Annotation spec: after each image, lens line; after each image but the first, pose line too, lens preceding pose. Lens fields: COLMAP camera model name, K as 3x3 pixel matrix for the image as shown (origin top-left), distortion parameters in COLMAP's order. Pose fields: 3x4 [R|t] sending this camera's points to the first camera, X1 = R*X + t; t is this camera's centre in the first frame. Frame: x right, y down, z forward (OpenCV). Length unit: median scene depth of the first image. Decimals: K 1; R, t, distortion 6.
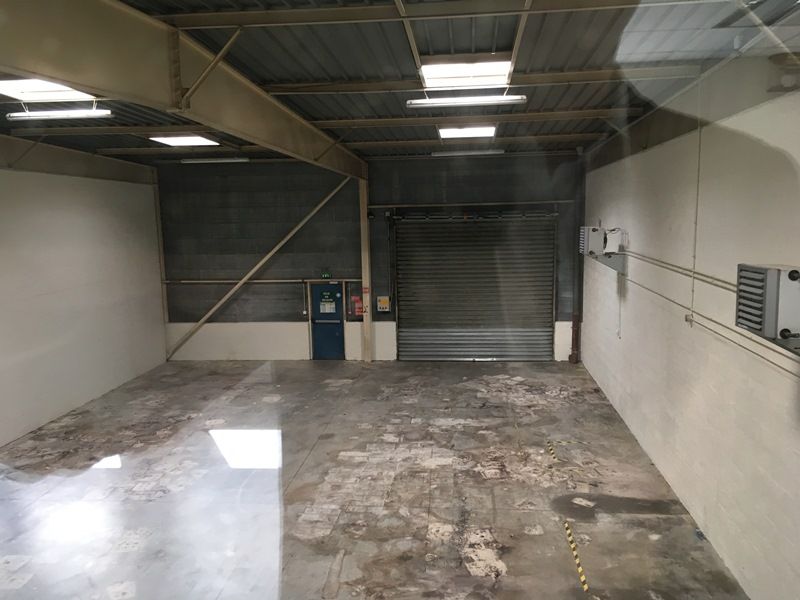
lens RADIAL K [[676.2, 0, 400.0], [0, 676.2, 300.0], [0, 0, 1]] dist [0.083497, -0.105288]
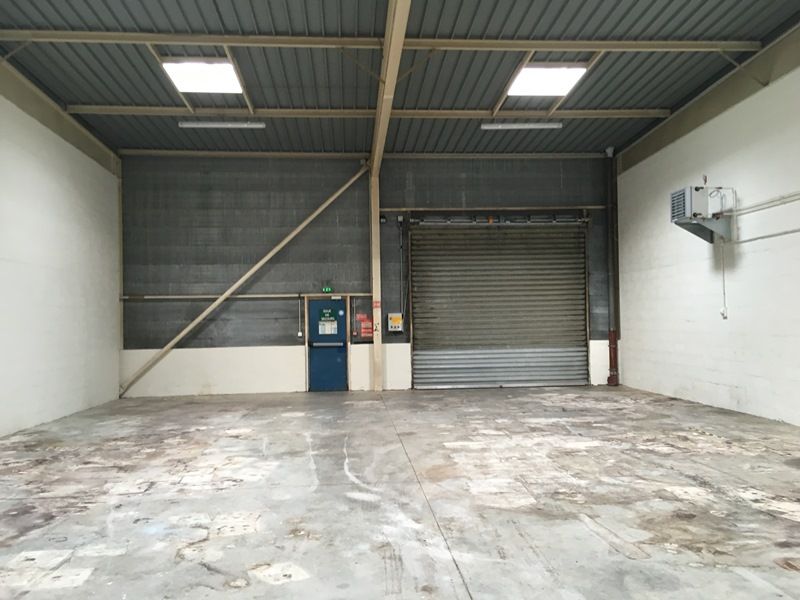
lens RADIAL K [[676.2, 0, 400.0], [0, 676.2, 300.0], [0, 0, 1]] dist [0.083497, -0.105288]
pose [[0.984024, 0.008218, 0.177848, -0.171168], [0.023051, 0.984645, -0.173038, 0.126282], [-0.176540, 0.174373, 0.968725, 0.167639]]
